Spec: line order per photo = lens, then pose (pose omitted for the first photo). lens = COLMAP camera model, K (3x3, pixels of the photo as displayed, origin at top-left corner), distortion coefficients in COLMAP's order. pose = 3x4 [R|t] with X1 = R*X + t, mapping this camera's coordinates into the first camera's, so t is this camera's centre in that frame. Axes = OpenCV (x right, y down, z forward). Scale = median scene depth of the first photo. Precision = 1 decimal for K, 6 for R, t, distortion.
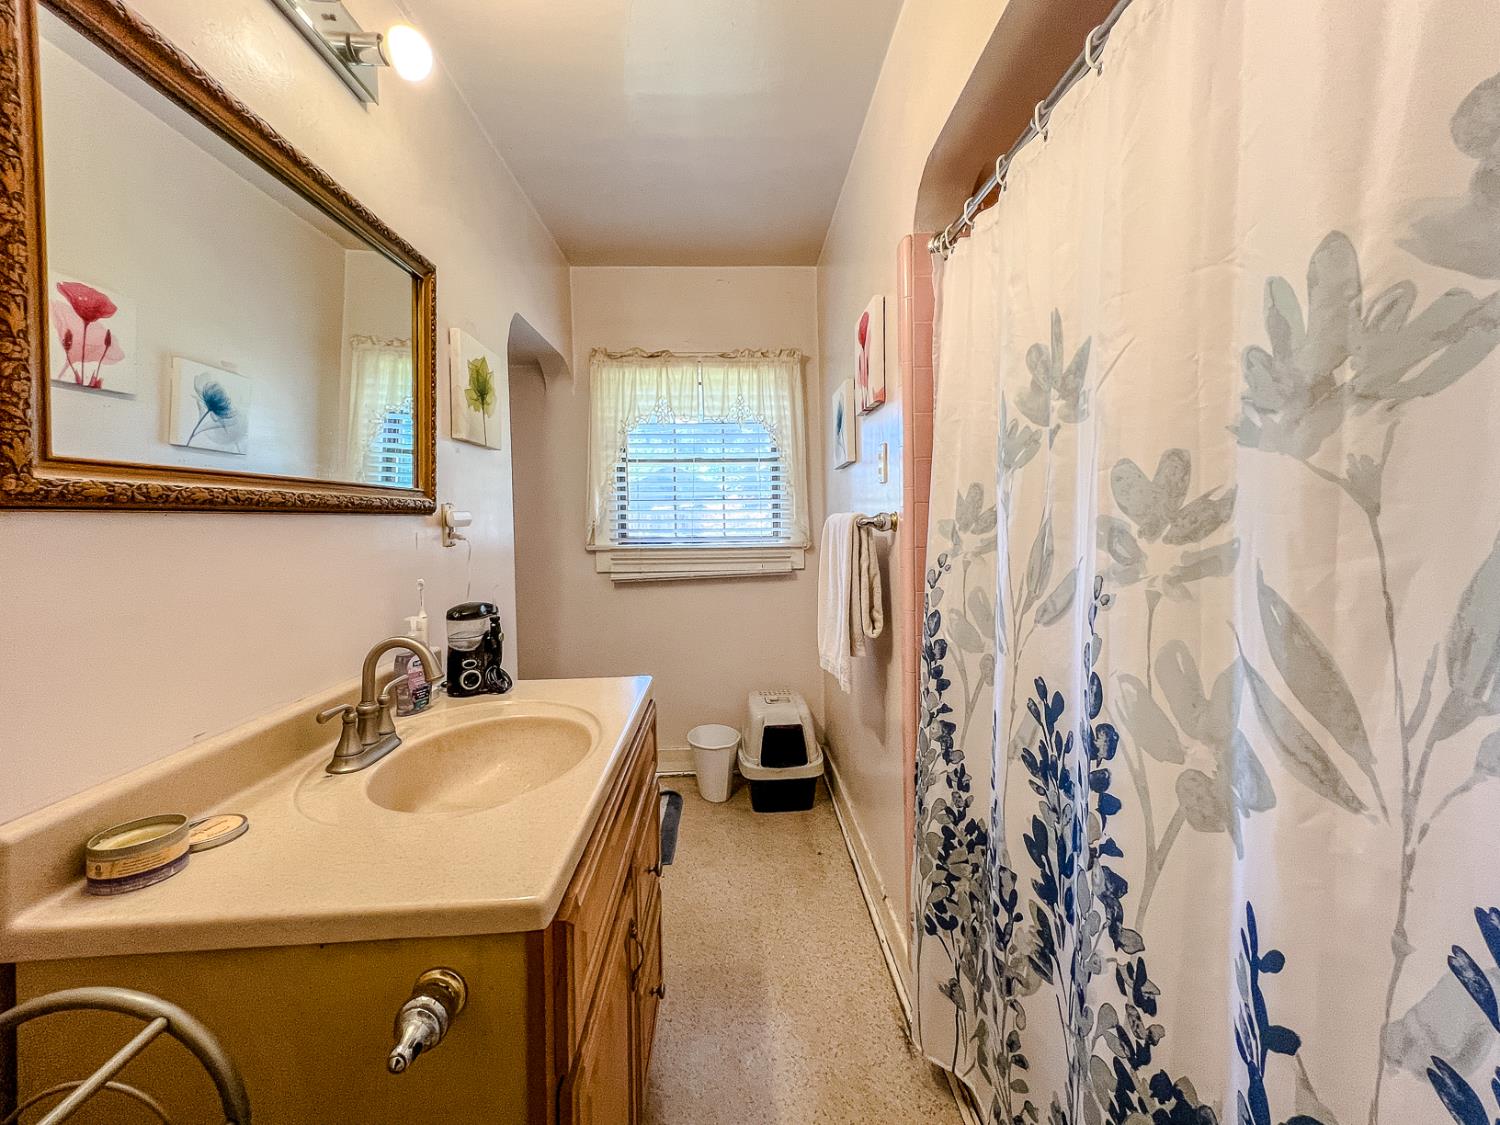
lens RADIAL K [[648.2, 0, 753.2], [0, 648.2, 520.1], [0, 0, 1]] dist [-0.001894, 0.000017]
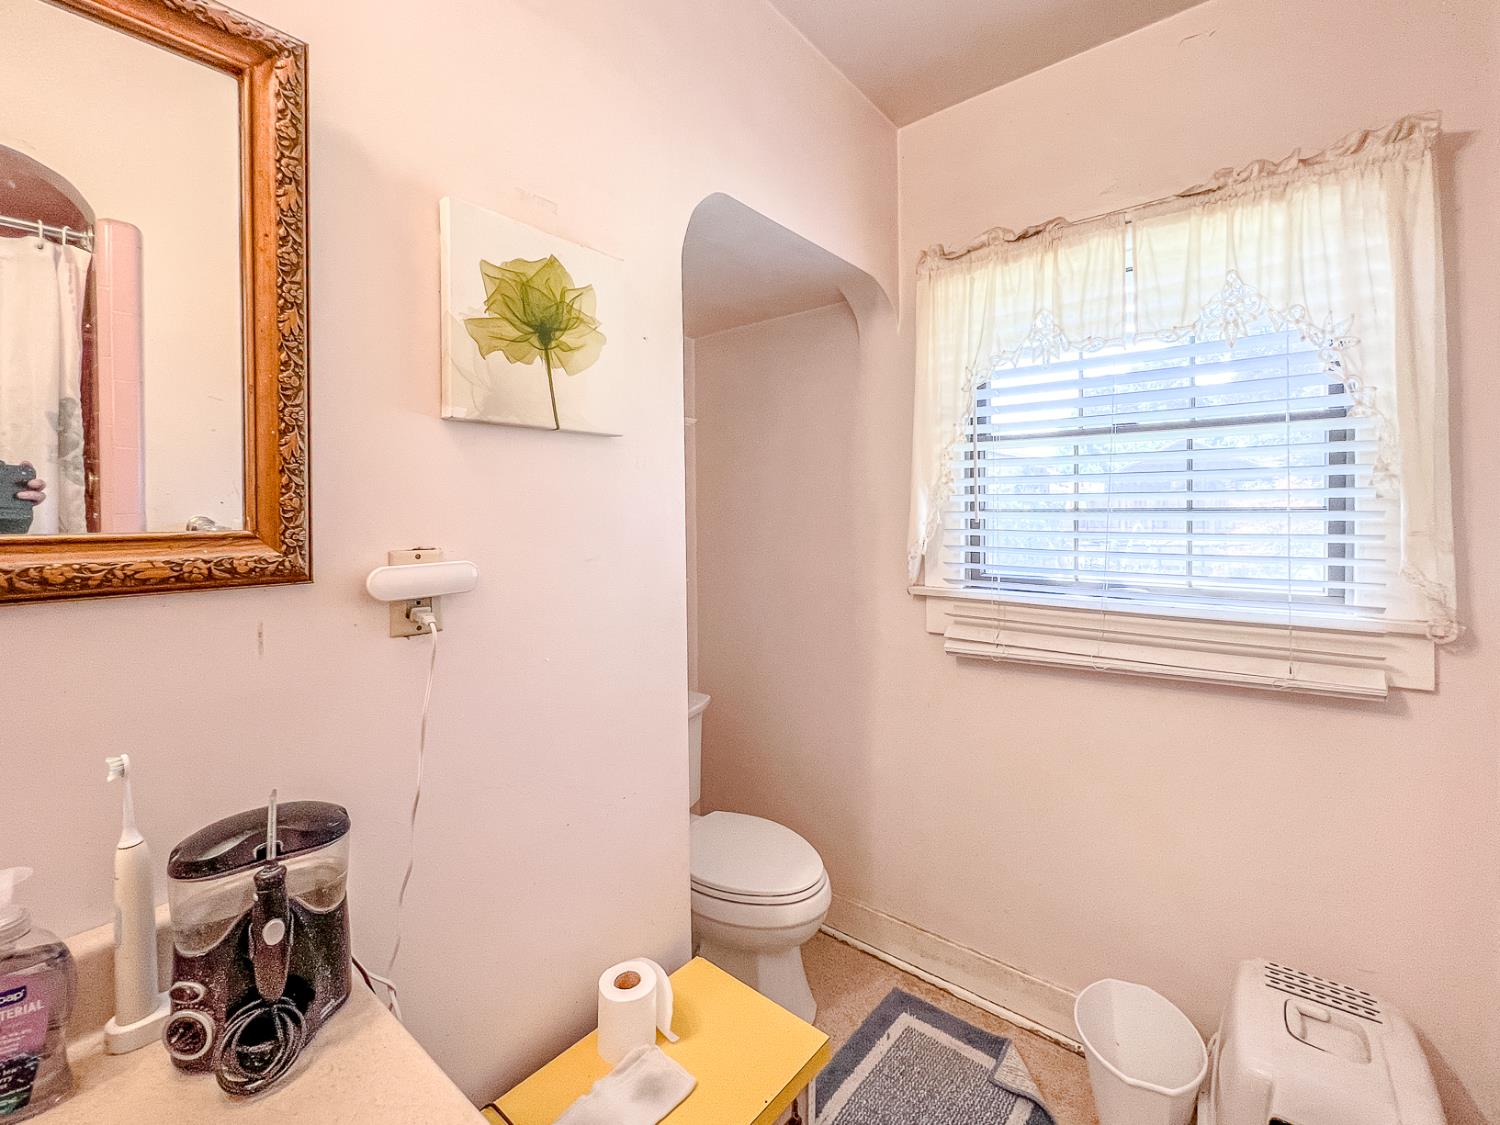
lens RADIAL K [[648.2, 0, 753.2], [0, 648.2, 520.1], [0, 0, 1]] dist [-0.001894, 0.000017]
pose [[0.741914, 0.016716, -0.670286, 0.034952], [-0.006071, 0.999816, 0.018214, -0.031714], [0.670467, -0.009444, 0.741879, 0.458866]]
